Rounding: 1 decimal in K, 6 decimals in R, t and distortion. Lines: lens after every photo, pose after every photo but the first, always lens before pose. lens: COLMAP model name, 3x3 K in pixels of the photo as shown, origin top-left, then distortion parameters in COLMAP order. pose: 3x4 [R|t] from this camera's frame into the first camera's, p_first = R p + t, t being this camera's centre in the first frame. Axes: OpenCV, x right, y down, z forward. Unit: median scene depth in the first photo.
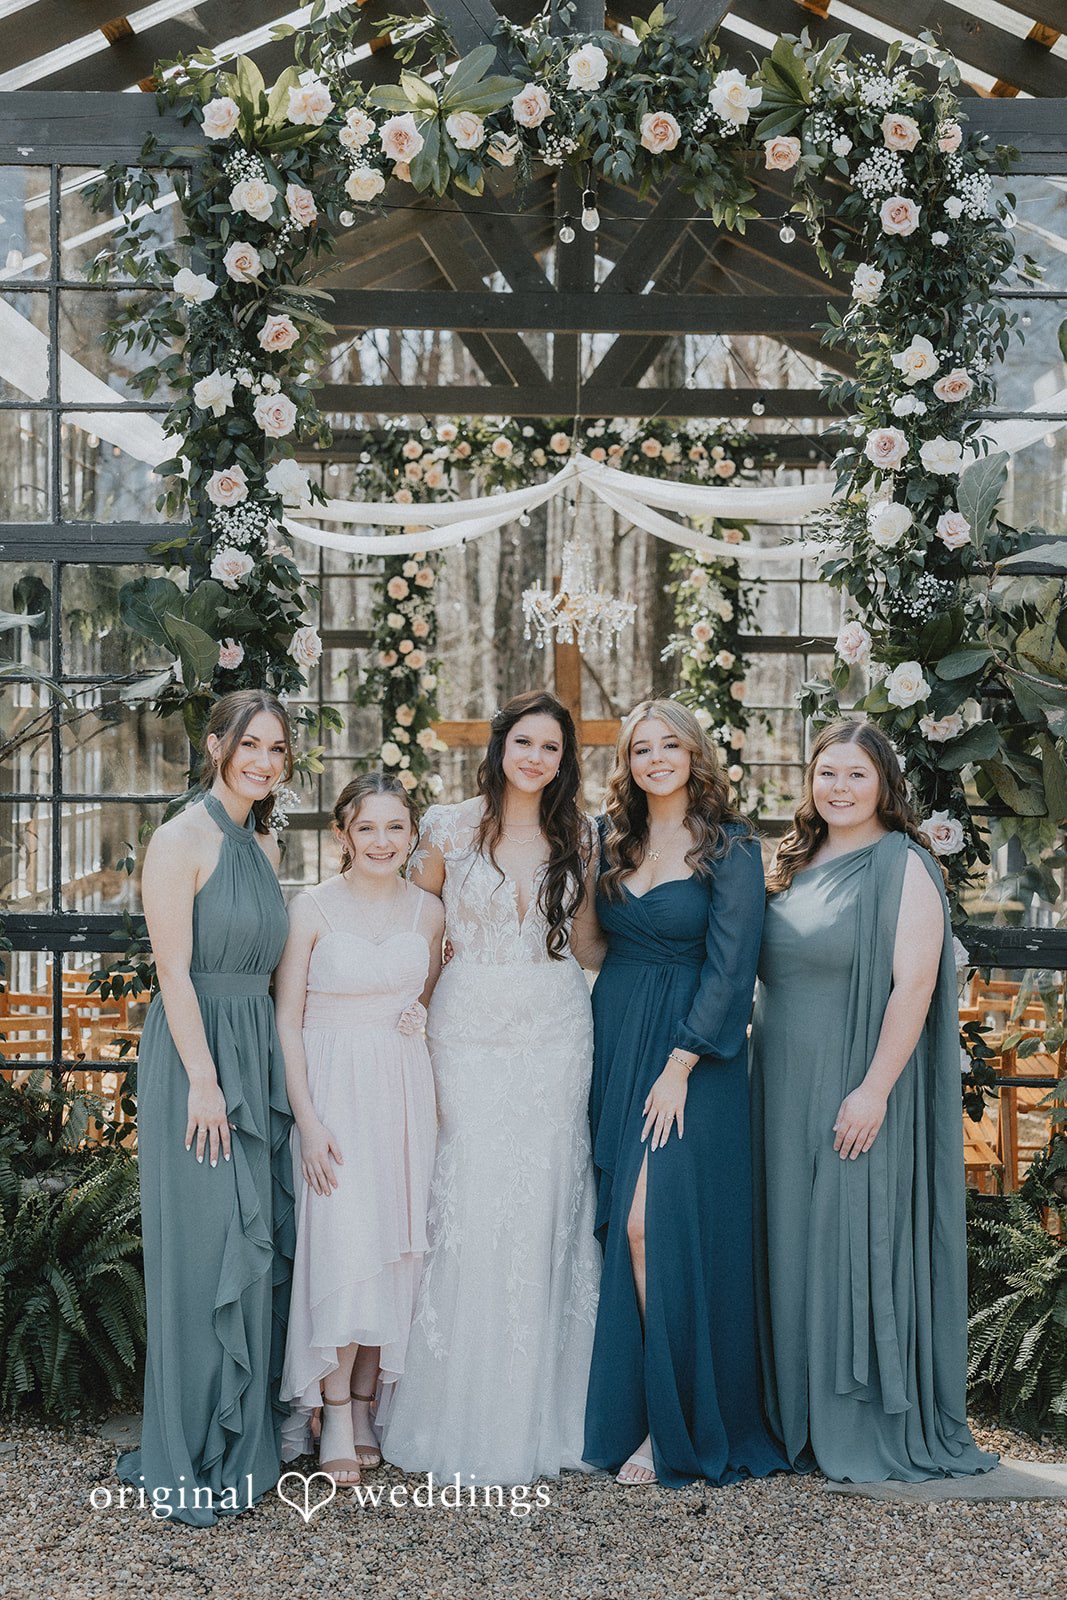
lens RADIAL K [[2390.4, 0, 524.5], [0, 2390.4, 826.8], [0, 0, 1]] dist [0.023054, 0.000000]
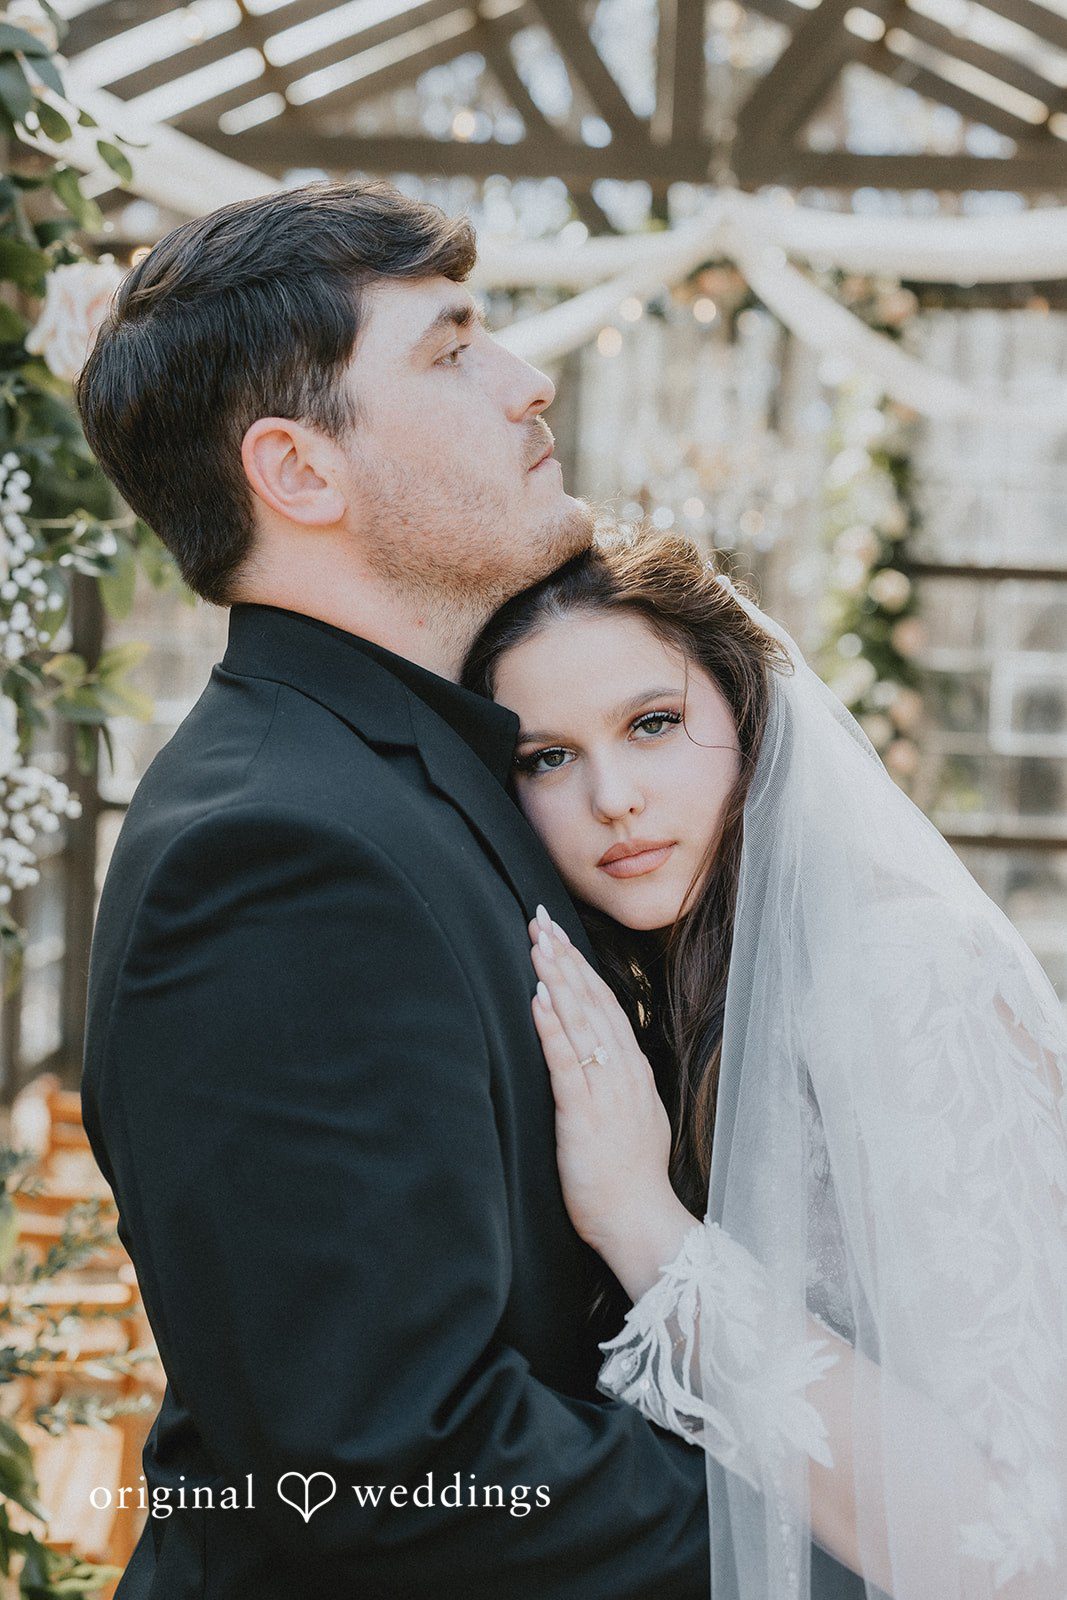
lens RADIAL K [[2390.4, 0, 537.3], [0, 2390.4, 800.2], [0, 0, 1]] dist [0.023054, 0.000000]
pose [[0.999510, 0.031153, -0.003154, -0.028309], [-0.031153, 0.999515, 0.000088, -0.014168], [0.003155, 0.000011, 0.999995, 0.673632]]
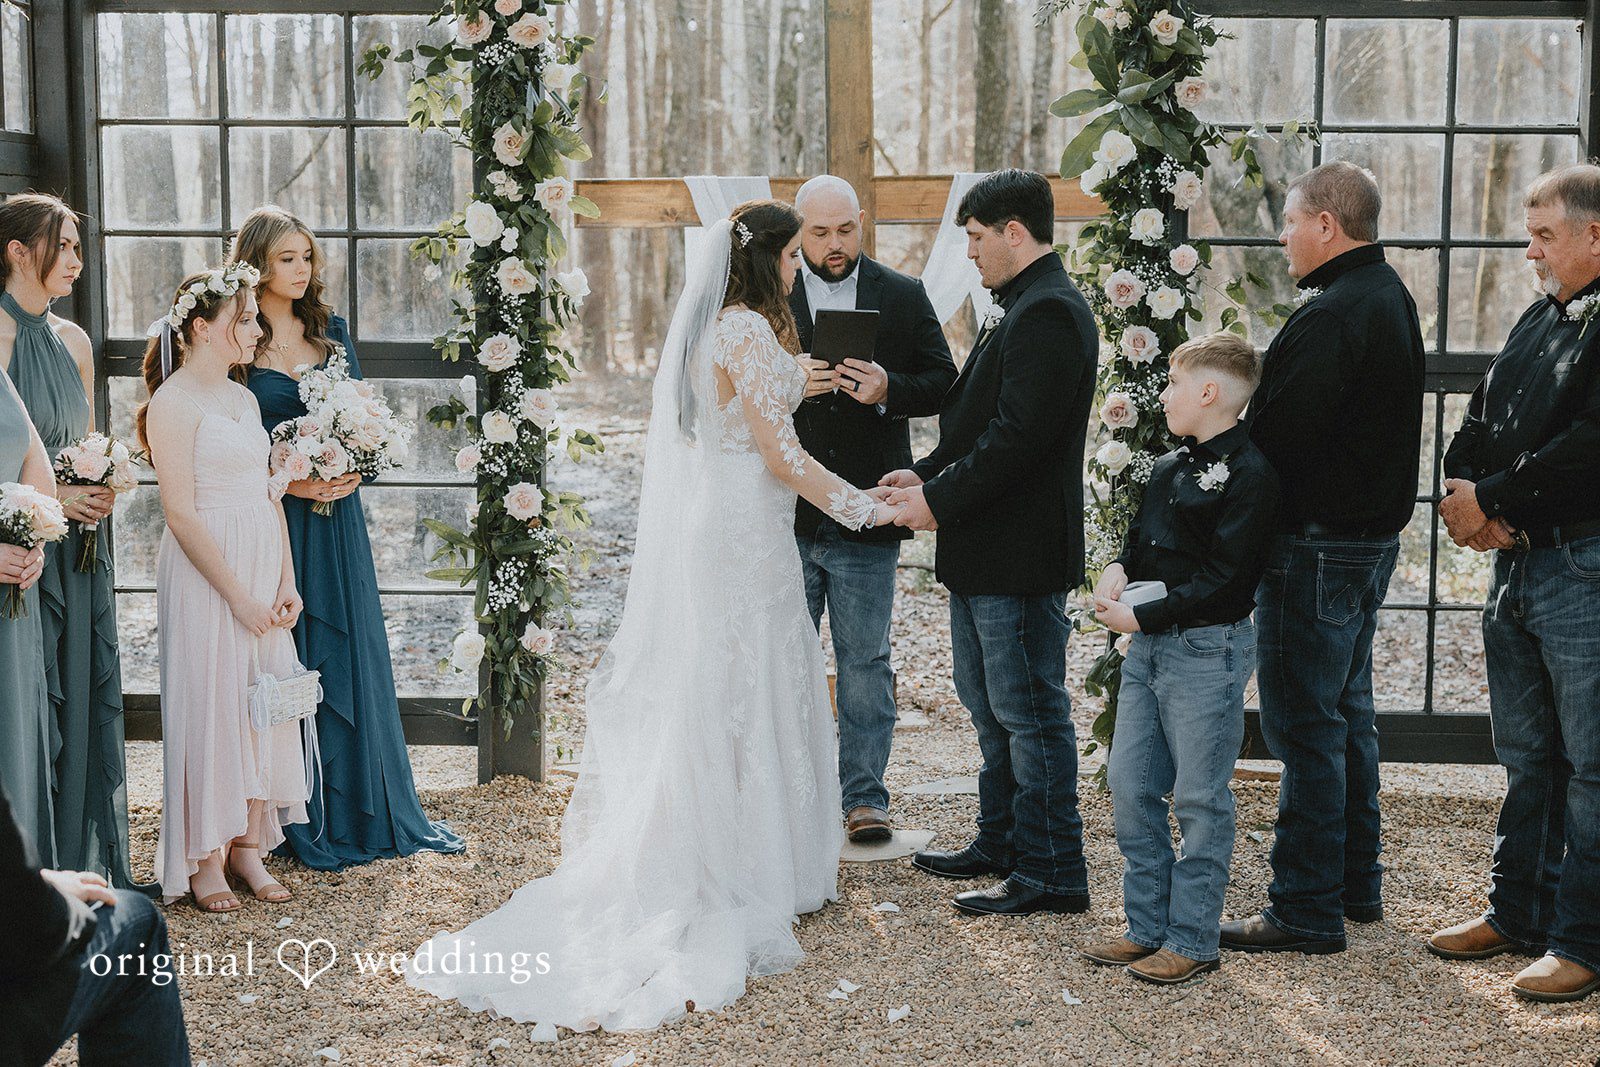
lens RADIAL K [[2390.4, 0, 779.0], [0, 2390.4, 532.3], [0, 0, 1]] dist [0.023054, 0.000000]
pose [[0.999746, -0.001894, -0.022470, 0.034688], [0.003599, 0.997096, 0.076068, -0.009499], [0.022261, -0.076129, 0.996849, 1.078325]]
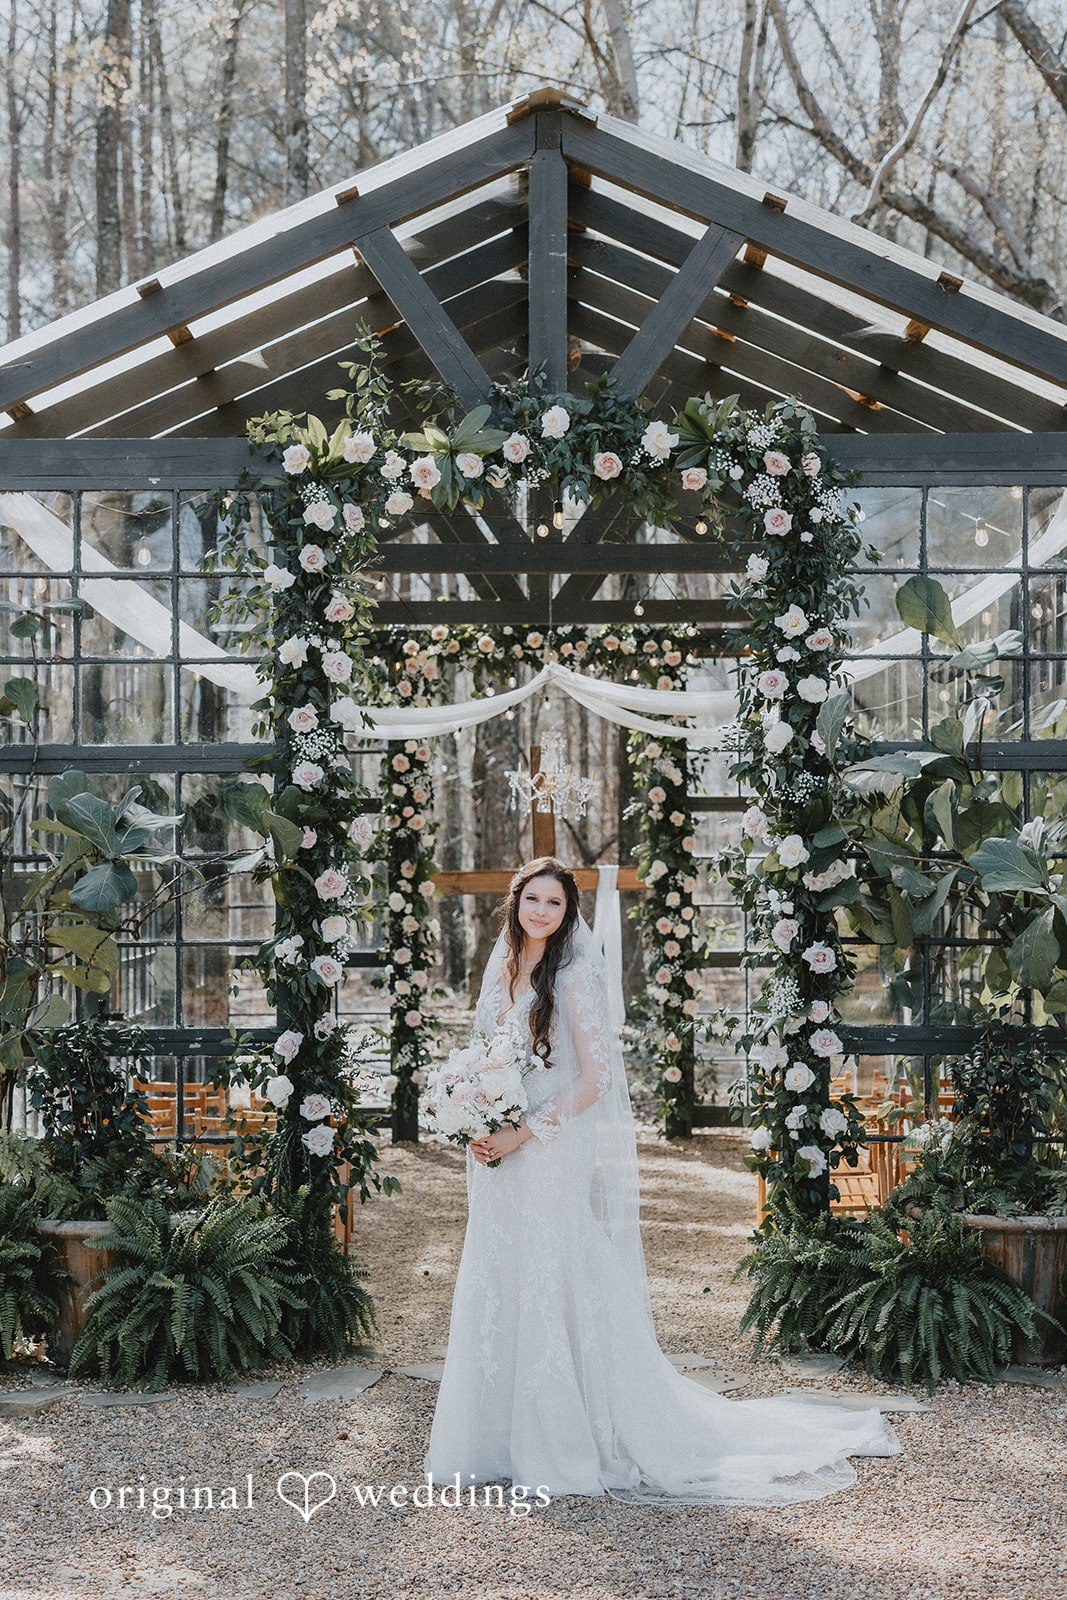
lens RADIAL K [[2390.4, 0, 518.3], [0, 2390.4, 821.3], [0, 0, 1]] dist [0.023054, 0.000000]
pose [[0.999805, -0.017407, 0.009353, -0.012808], [0.017943, 0.997991, -0.060763, 0.005004], [-0.008277, 0.060919, 0.998108, -0.386195]]
